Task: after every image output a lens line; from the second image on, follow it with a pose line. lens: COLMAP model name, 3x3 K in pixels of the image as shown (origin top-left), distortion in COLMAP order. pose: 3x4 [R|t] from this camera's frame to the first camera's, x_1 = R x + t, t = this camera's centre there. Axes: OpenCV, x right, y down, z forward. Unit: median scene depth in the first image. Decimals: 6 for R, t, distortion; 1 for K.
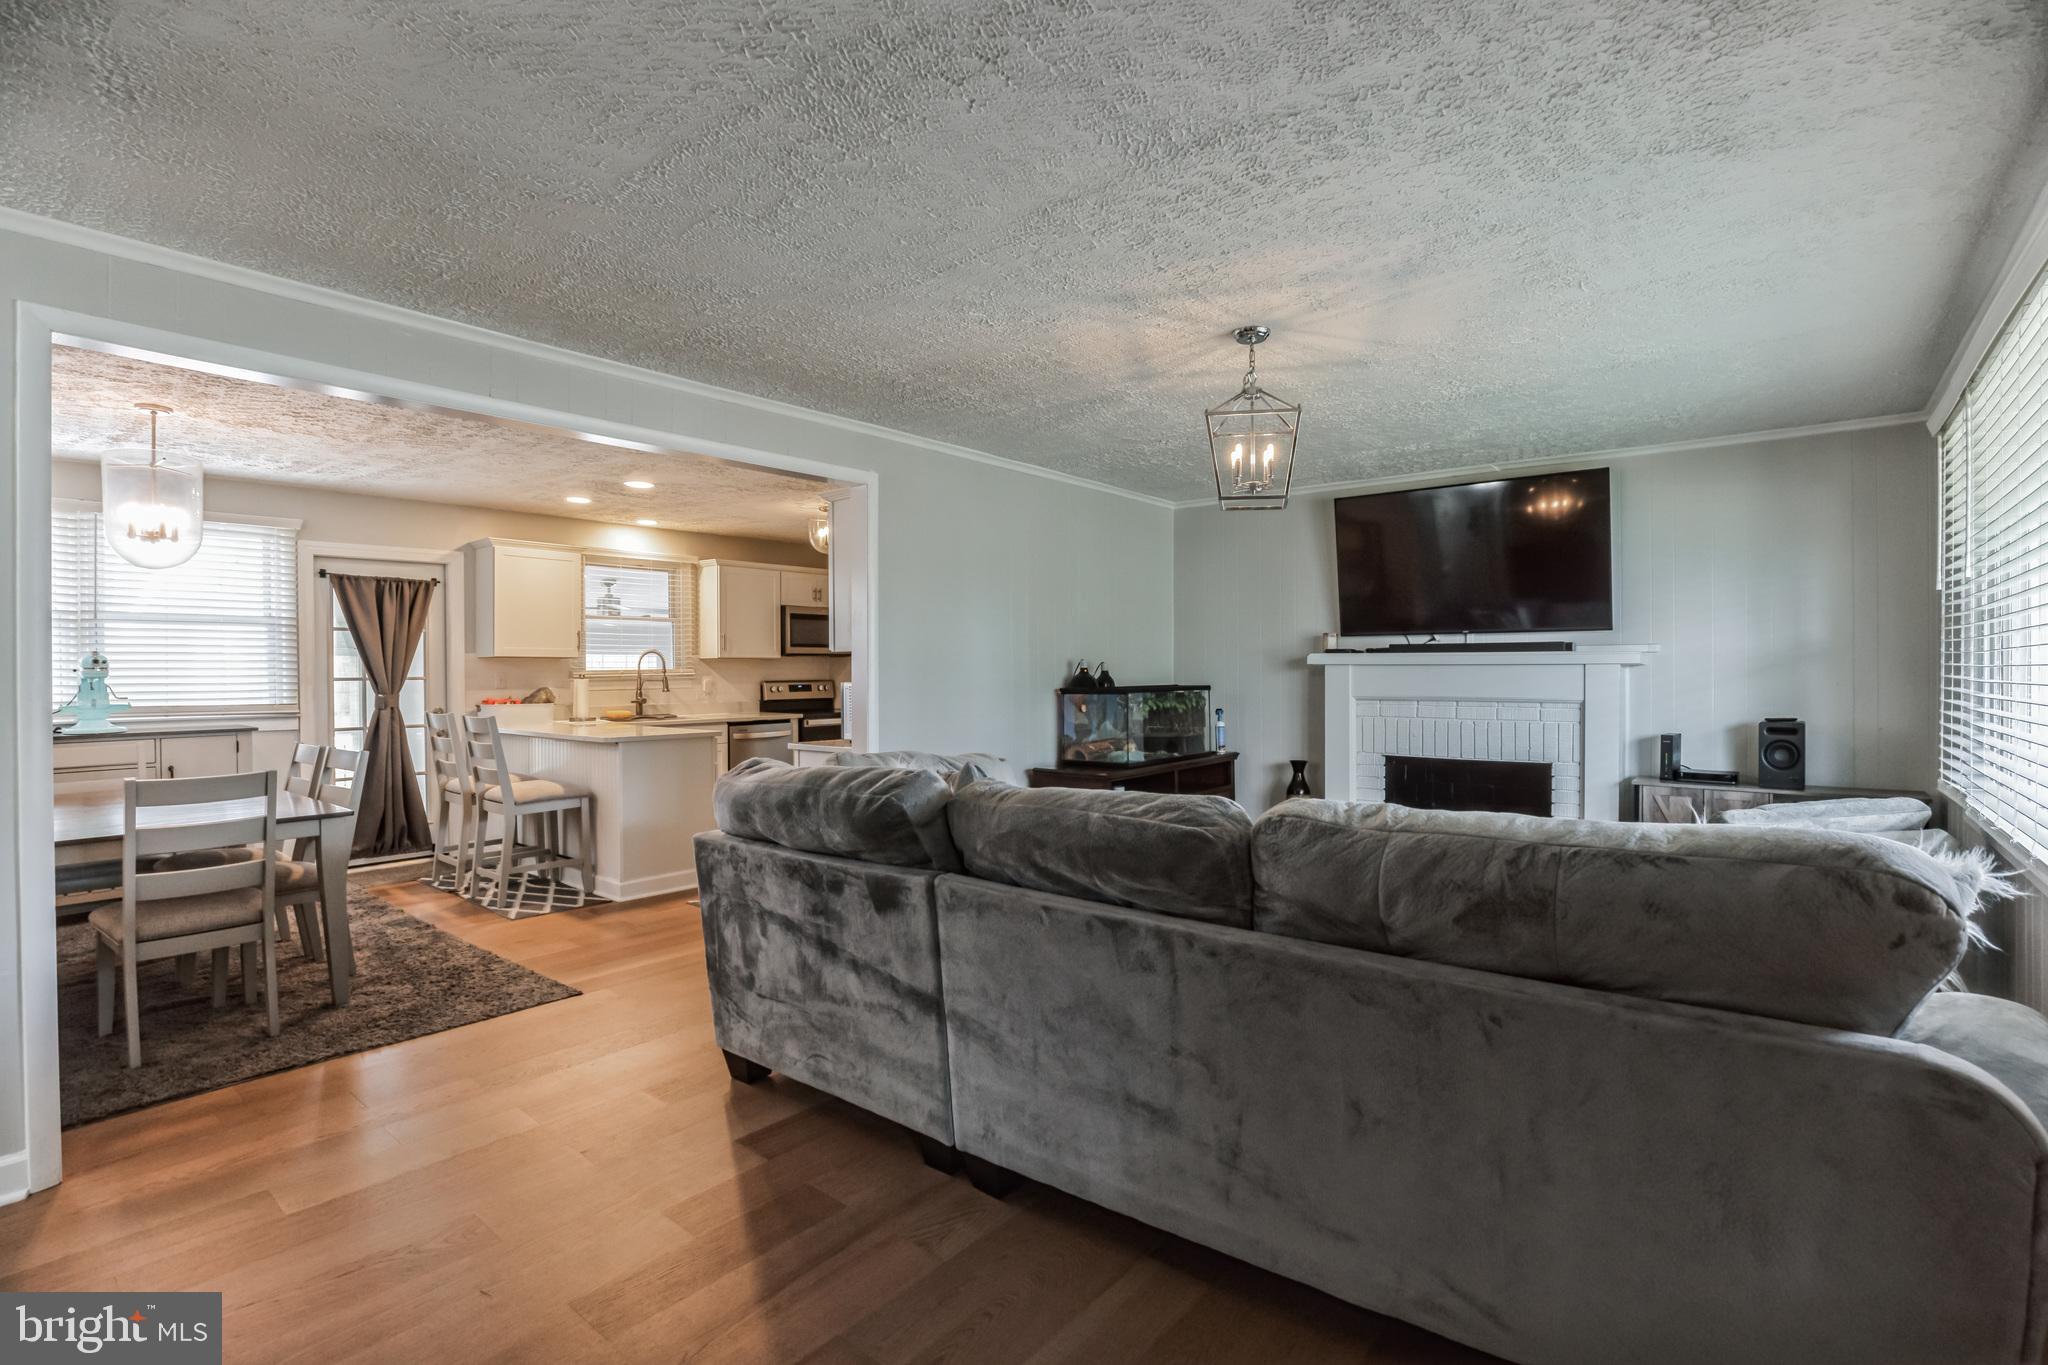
lens RADIAL K [[949.6, 0, 1024.1], [0, 949.6, 675.8], [0, 0, 1]] dist [-0.030409, 0.001021]
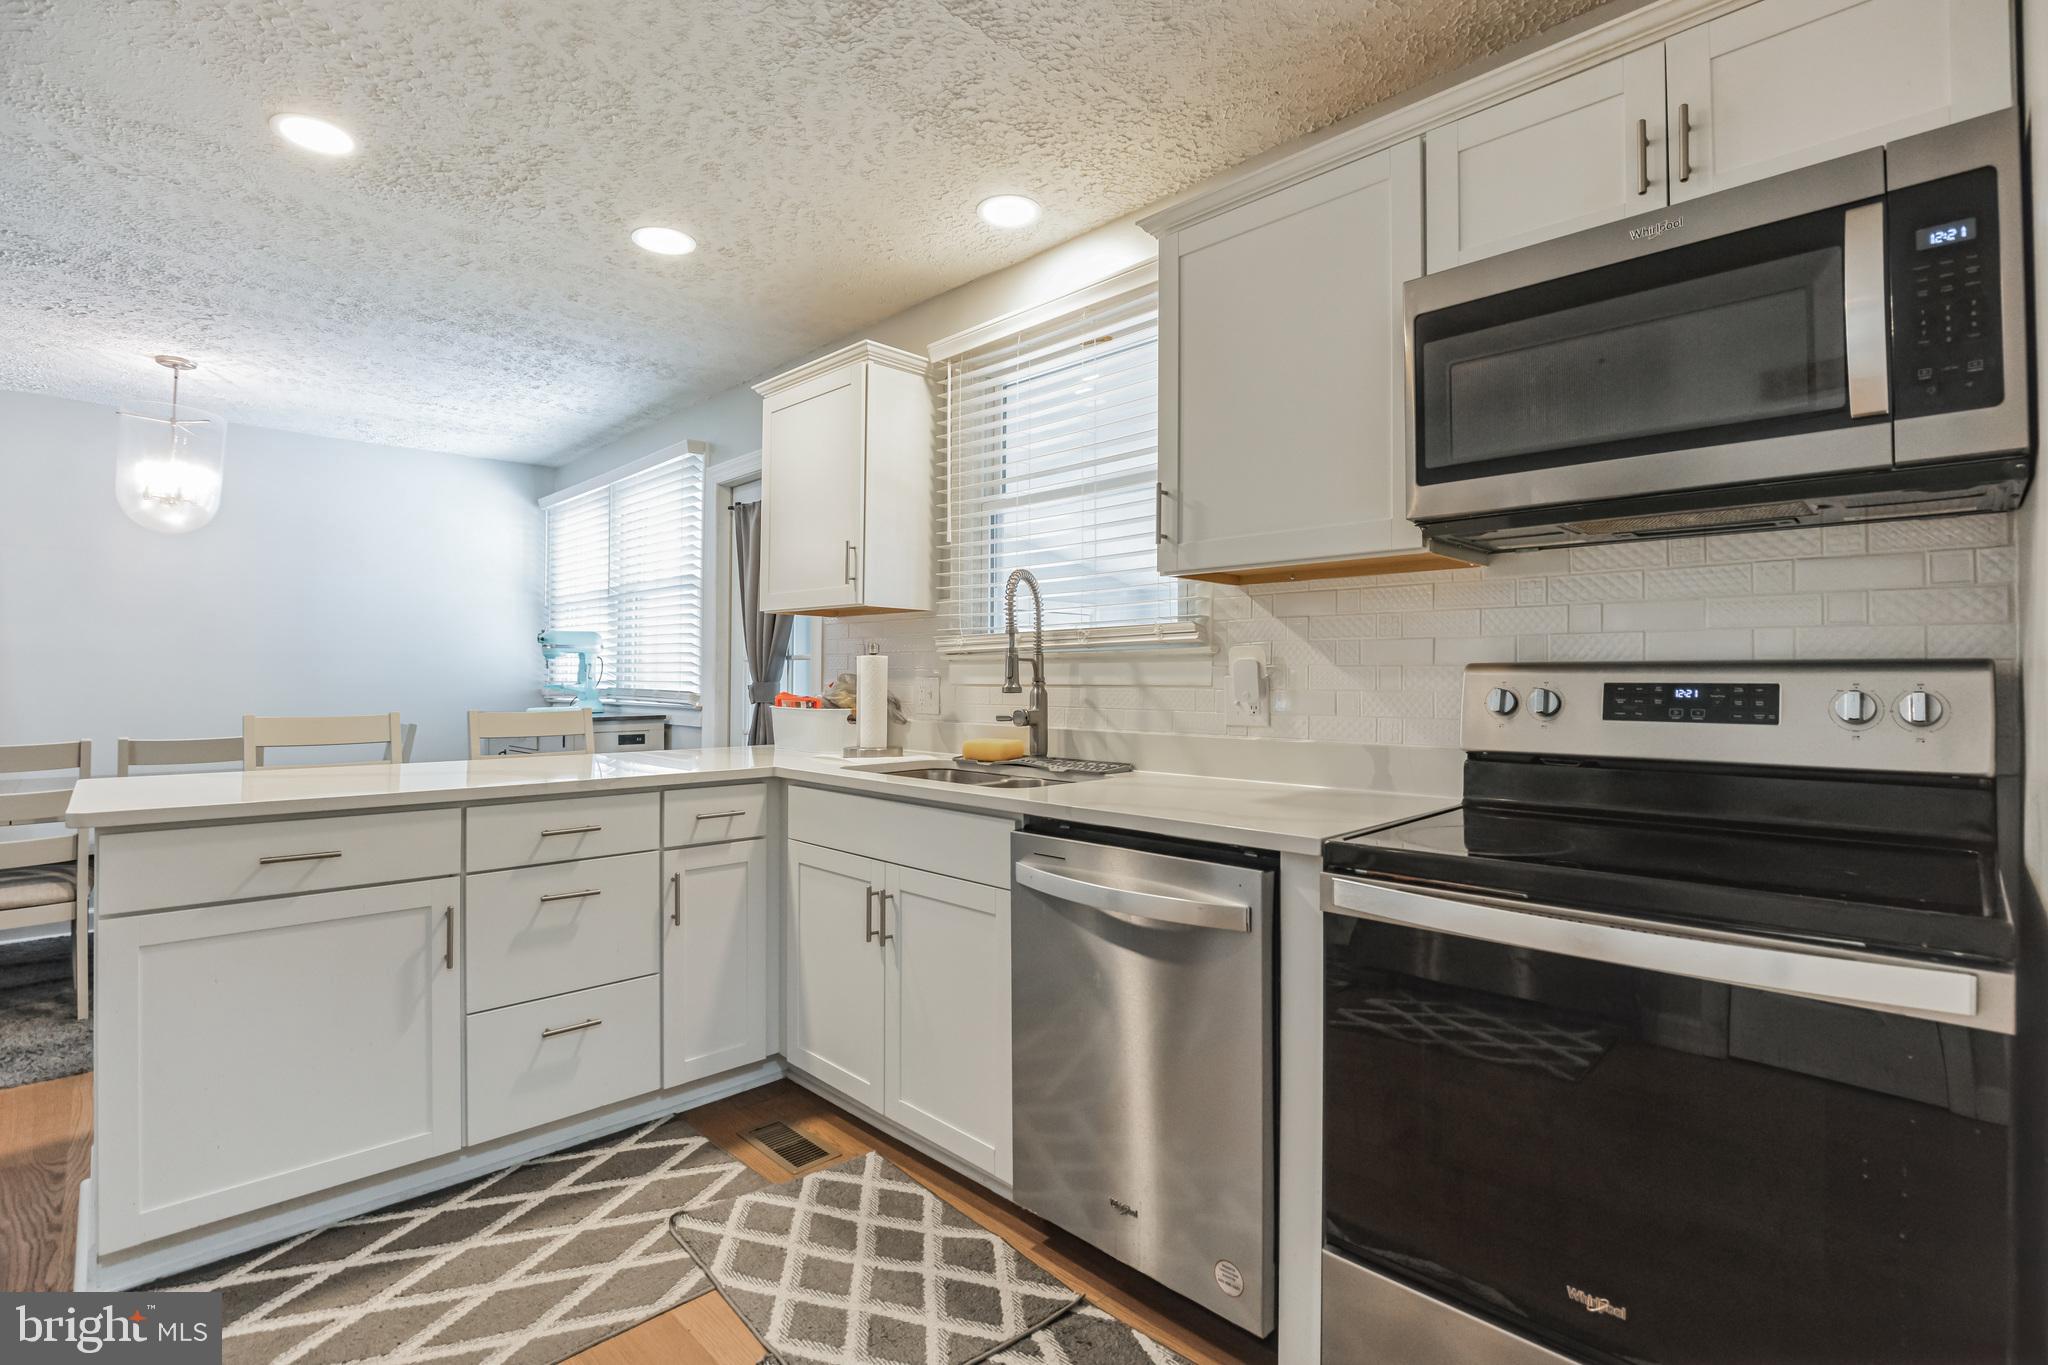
lens RADIAL K [[949.6, 0, 1028.8], [0, 949.6, 668.0], [0, 0, 1]] dist [-0.030409, 0.001021]
pose [[-0.094075, -0.002744, -0.995561, -0.058828], [-0.006020, 0.999979, -0.002187, 0.010305], [0.995547, 0.005787, -0.094090, 1.209676]]
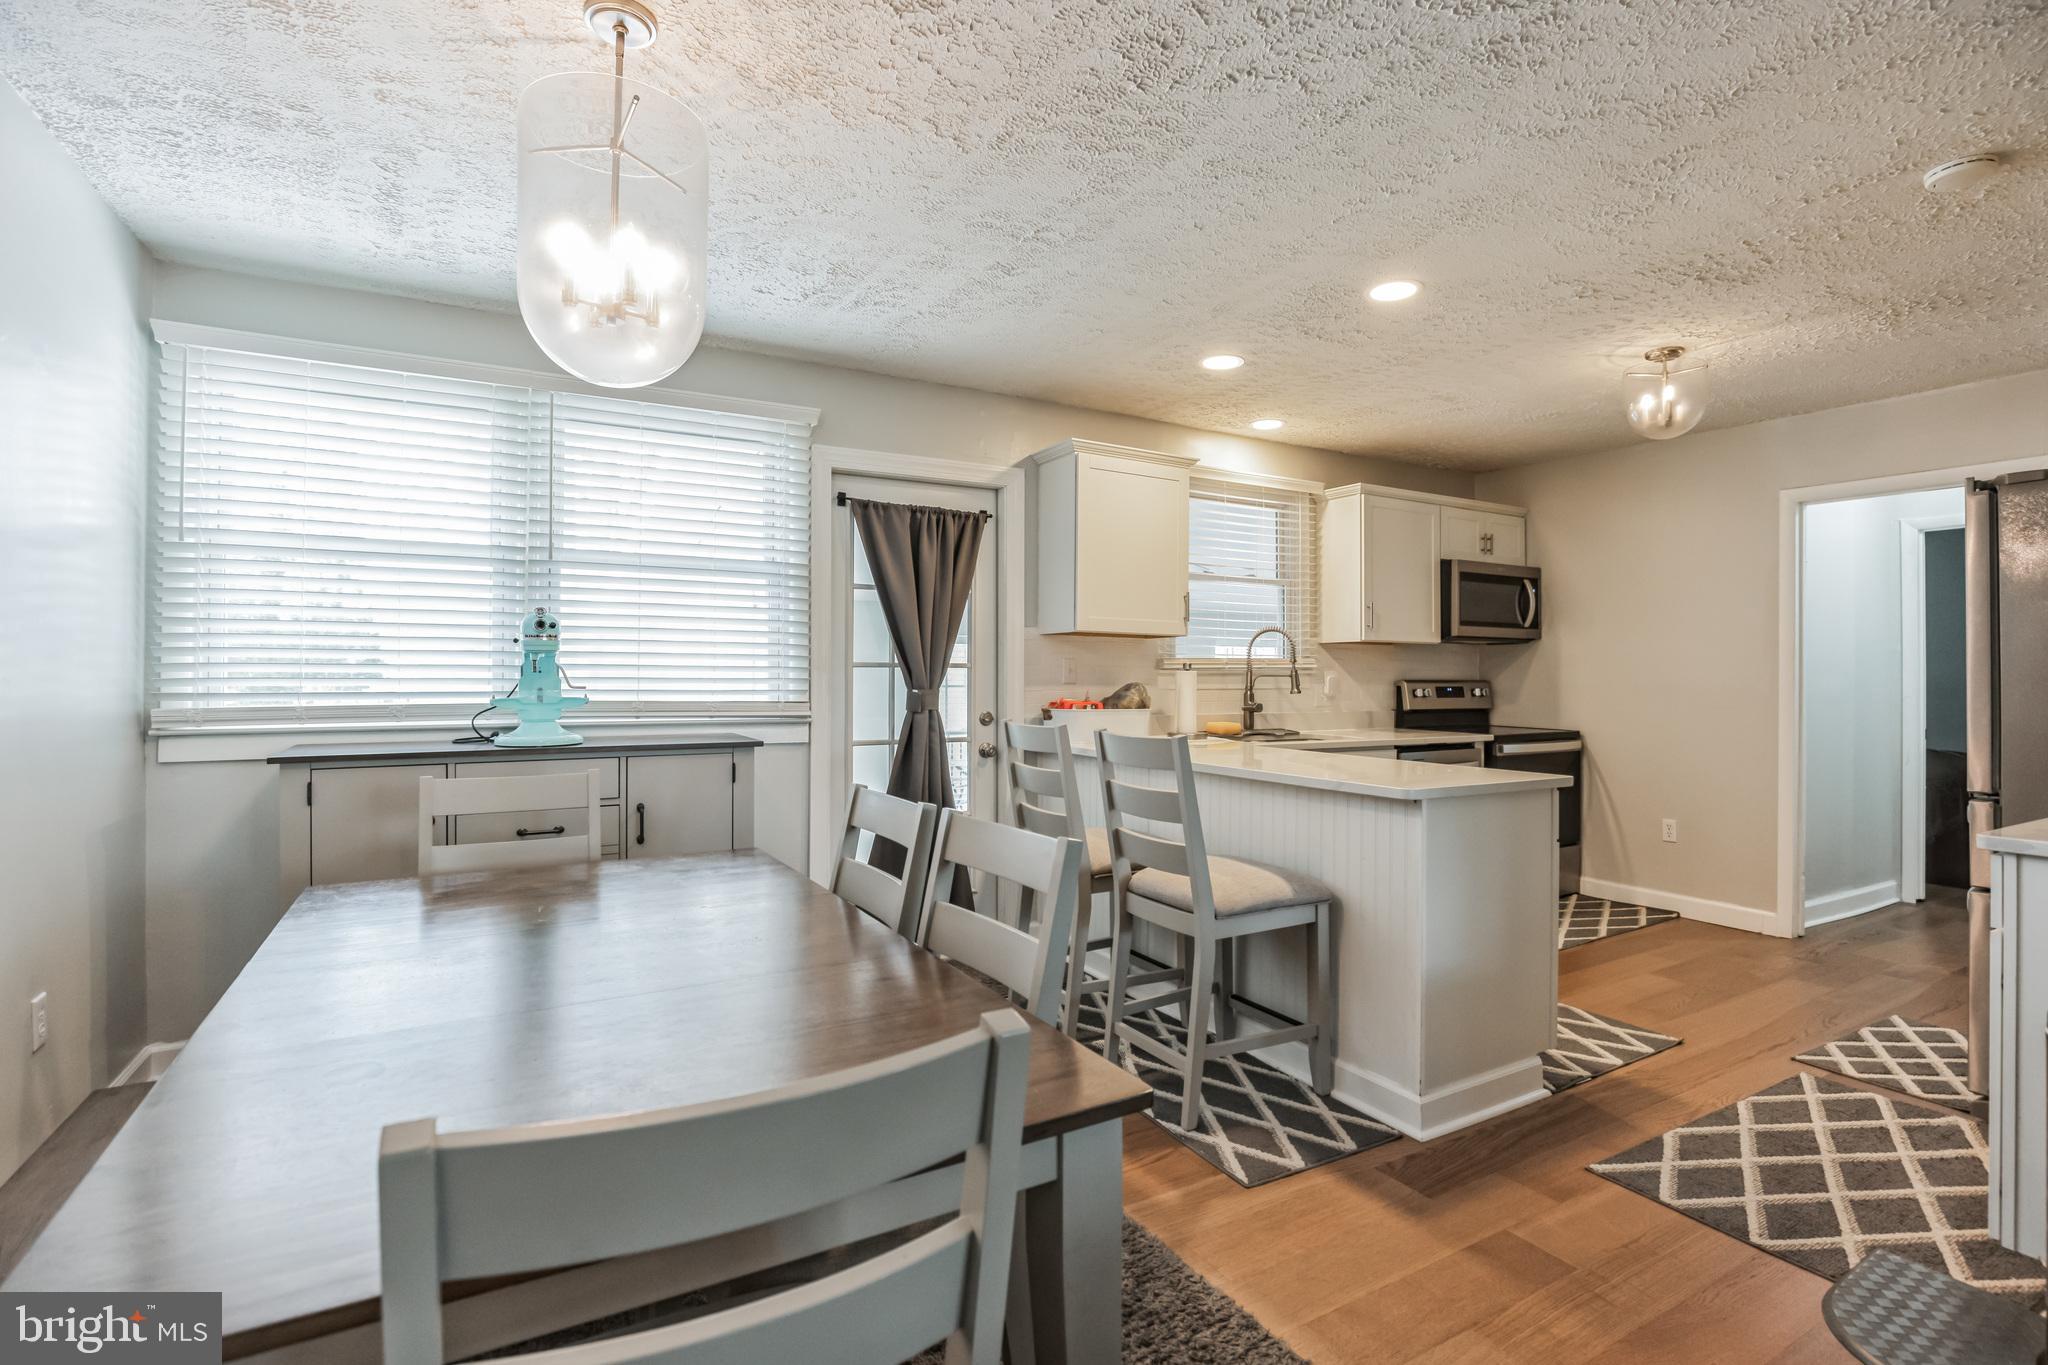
lens RADIAL K [[949.6, 0, 1022.7], [0, 949.6, 675.3], [0, 0, 1]] dist [-0.030409, 0.001021]
pose [[0.931517, 0.009984, -0.363560, -0.372226], [-0.013251, 0.999891, -0.006493, 0.013104], [0.363456, 0.010866, 0.931548, 0.411911]]
